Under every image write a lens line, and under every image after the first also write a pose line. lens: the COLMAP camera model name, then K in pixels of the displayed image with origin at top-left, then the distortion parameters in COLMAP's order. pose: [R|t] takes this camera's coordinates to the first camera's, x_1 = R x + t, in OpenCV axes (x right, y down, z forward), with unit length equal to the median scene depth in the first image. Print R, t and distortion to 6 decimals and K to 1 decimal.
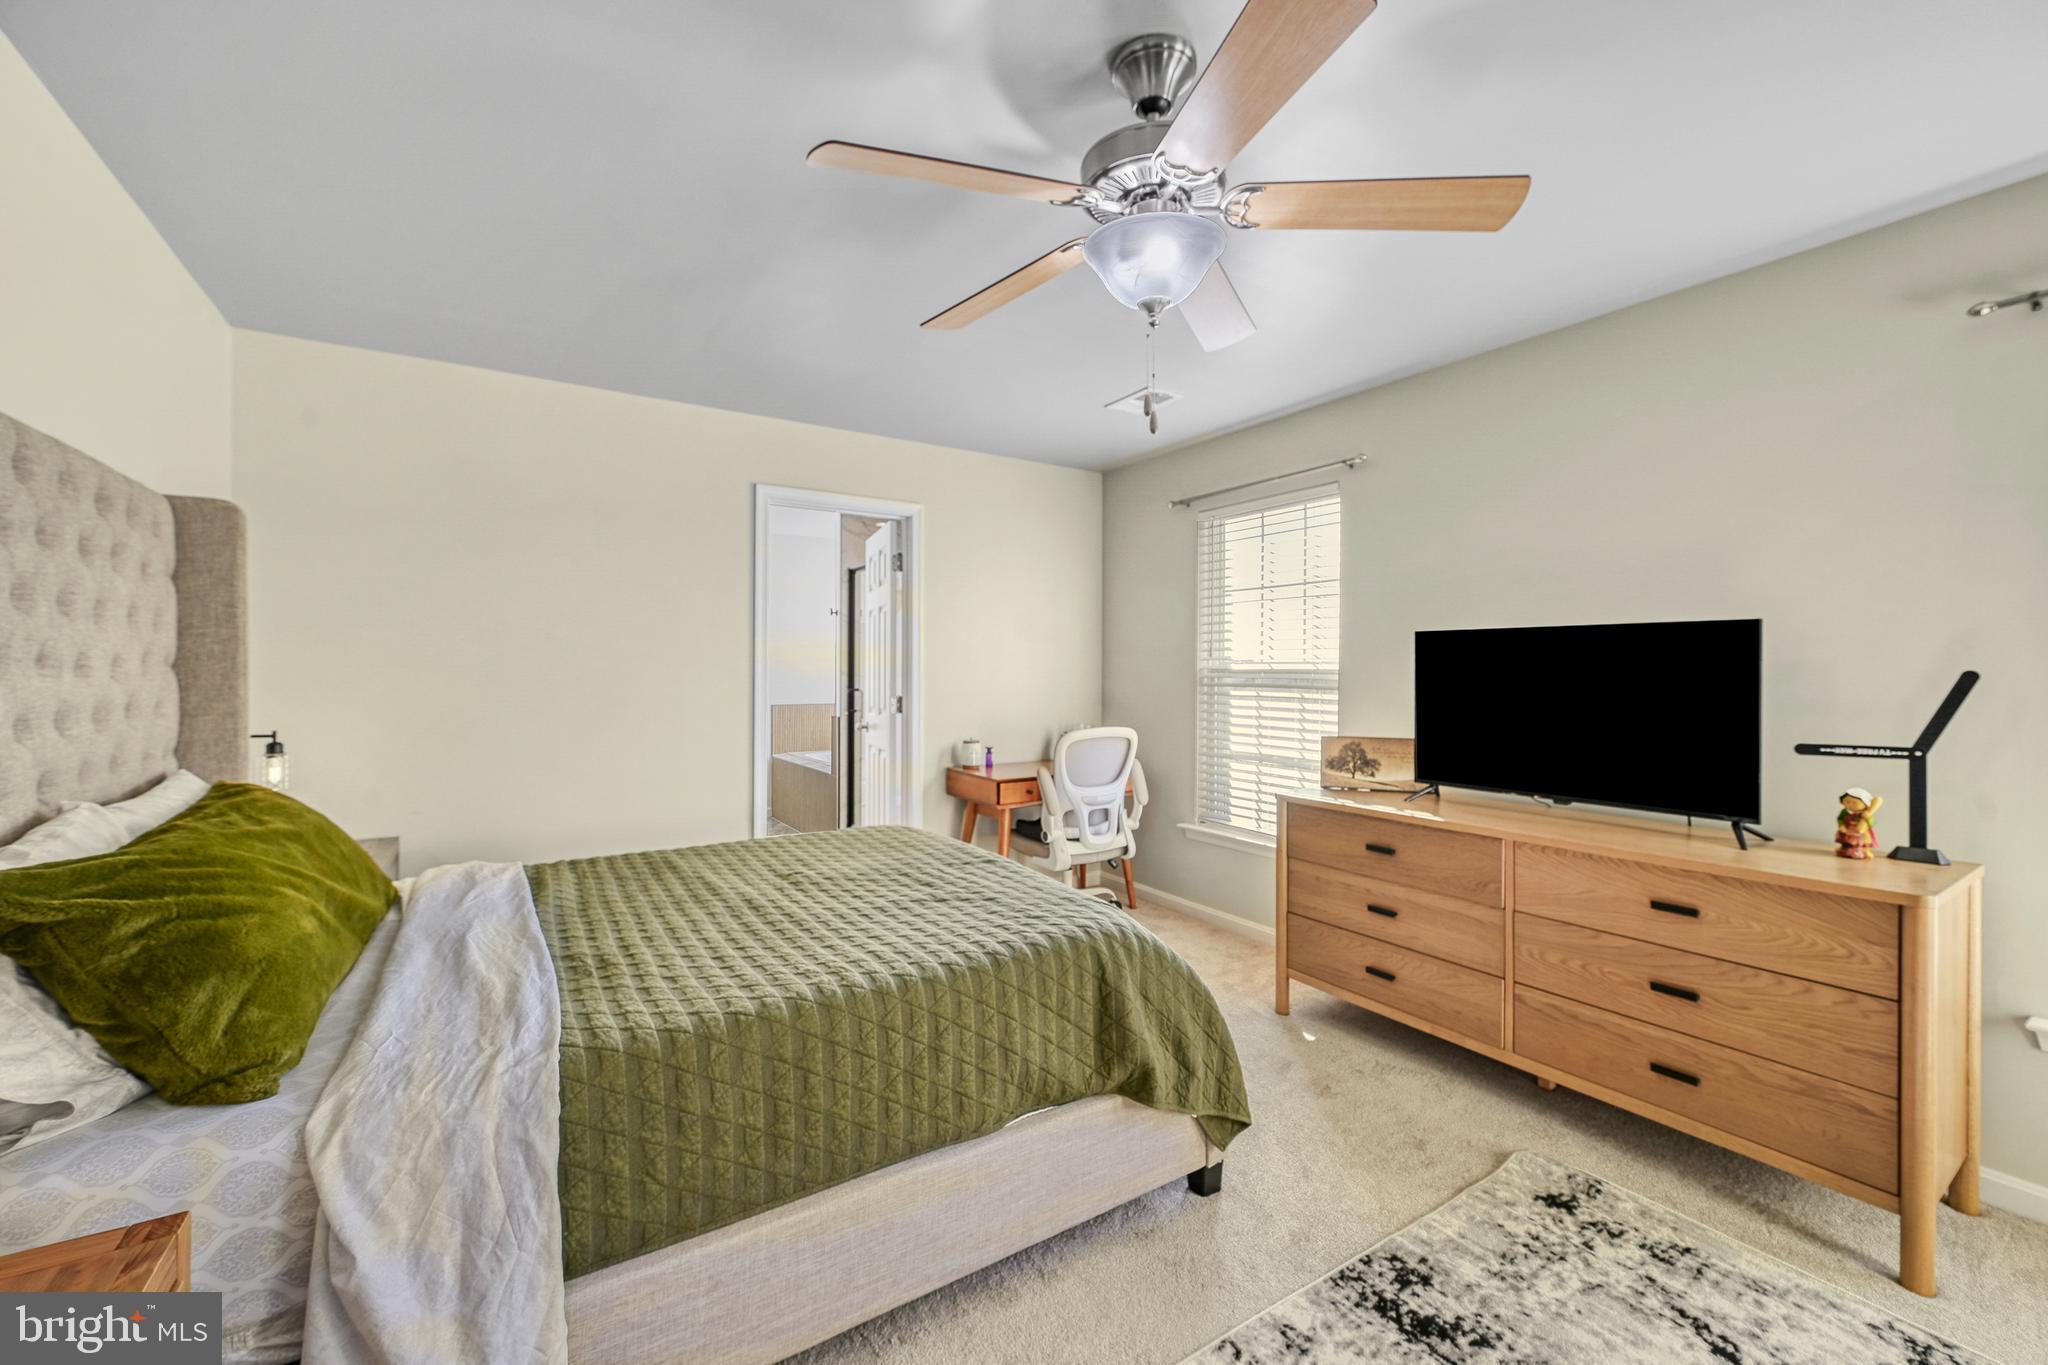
lens RADIAL K [[819.0, 0, 1024.0], [0, 819.0, 678.5], [0, 0, 1]] dist [0.000019, -0.000013]
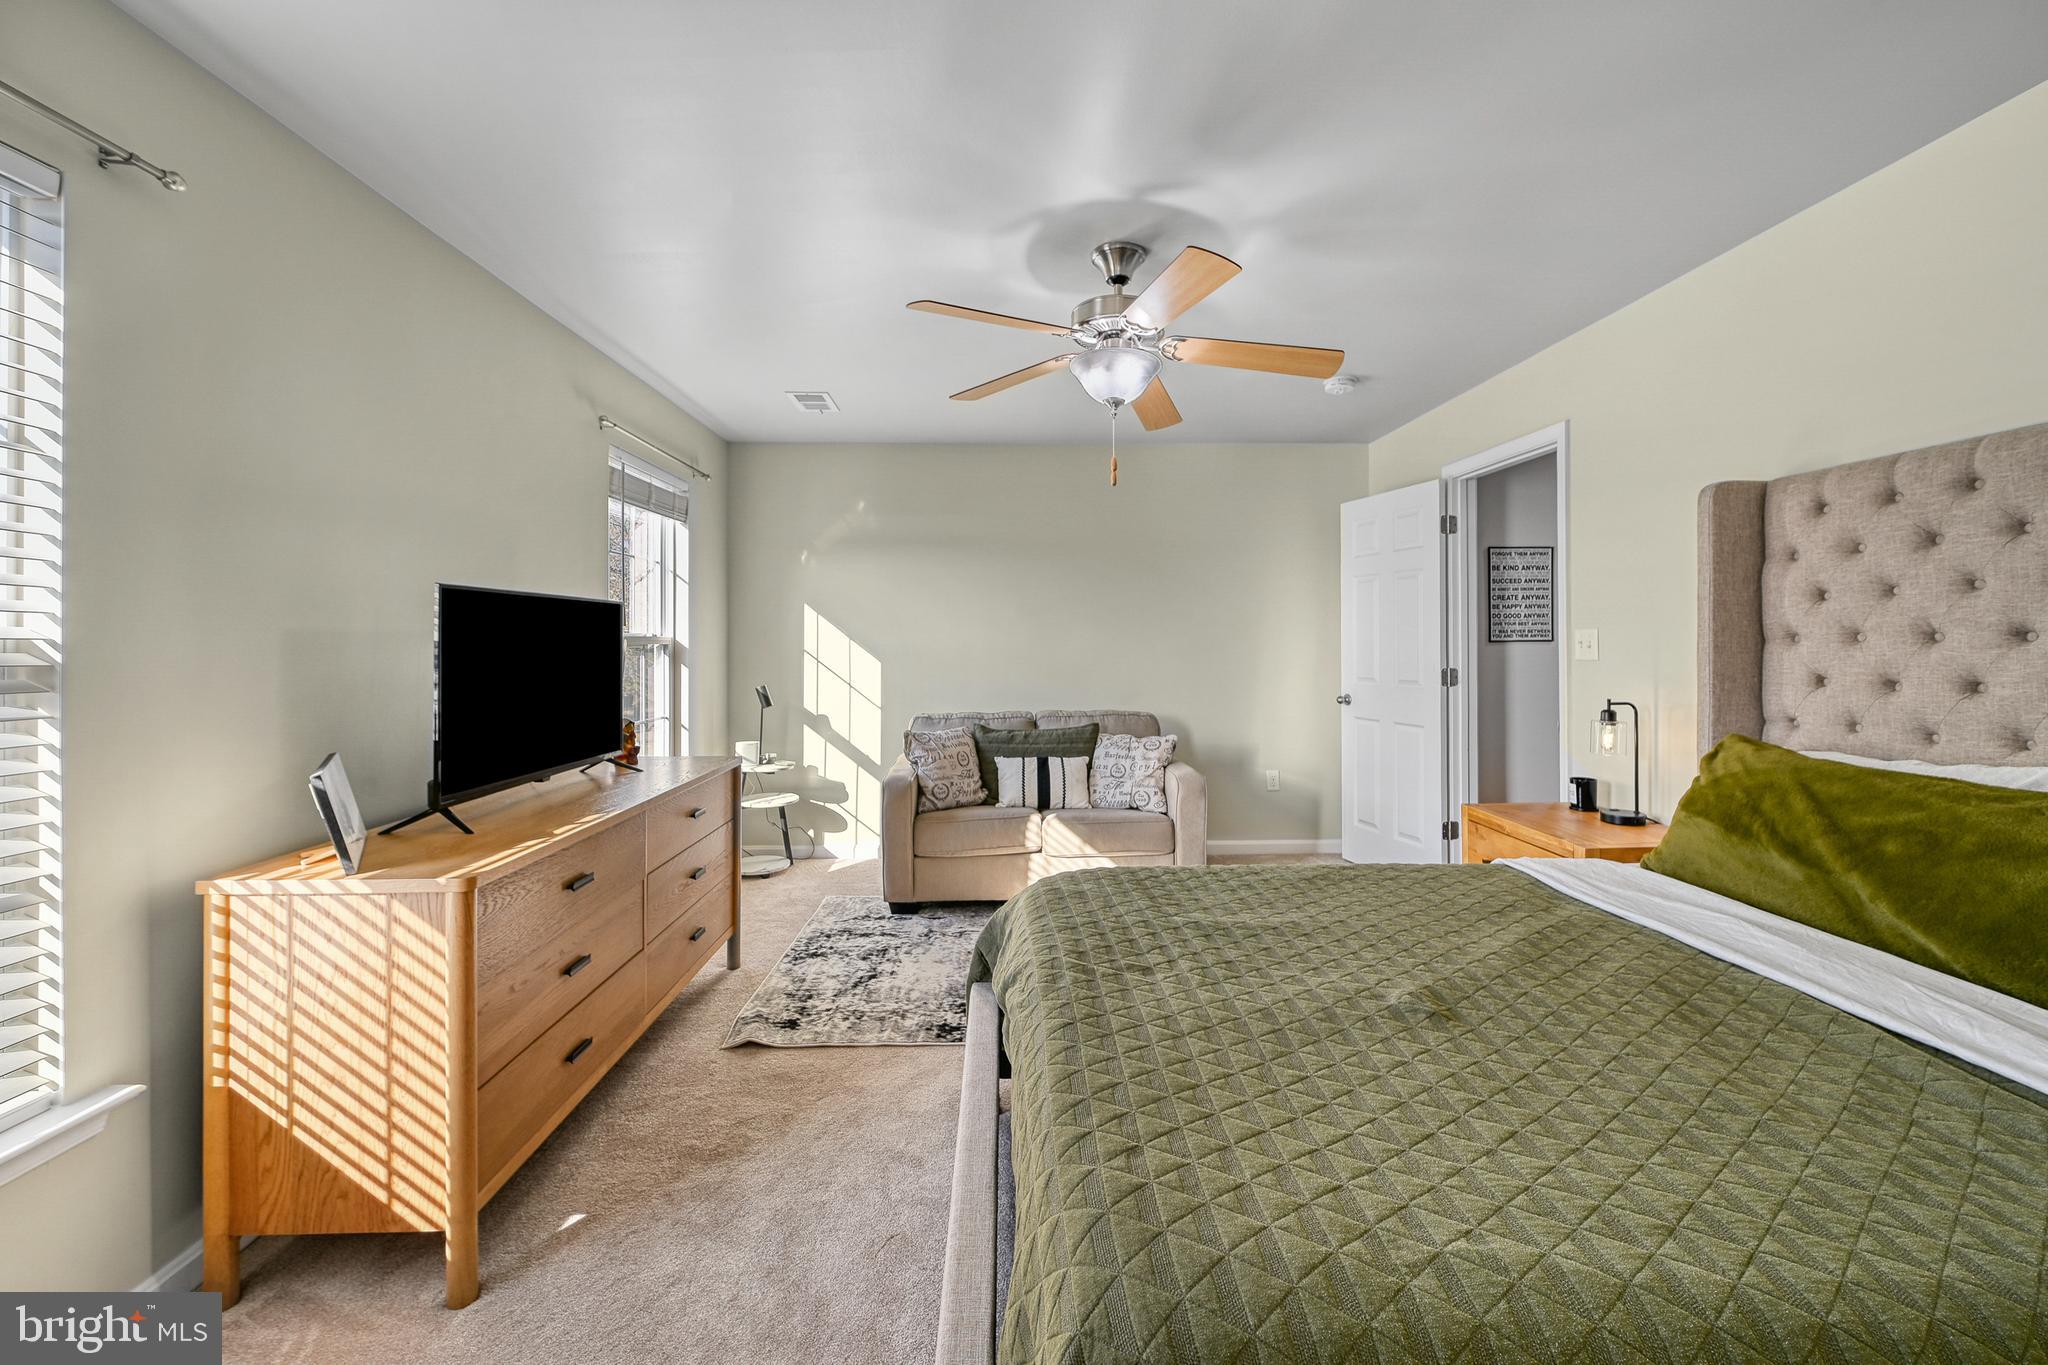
lens RADIAL K [[819.0, 0, 1017.1], [0, 819.0, 637.5], [0, 0, 1]] dist [0.000019, -0.000013]
pose [[-0.850374, 0.001223, 0.526177, -0.462960], [0.003133, 0.999991, 0.002739, -0.022237], [-0.526169, 0.003978, -0.850370, 2.242925]]
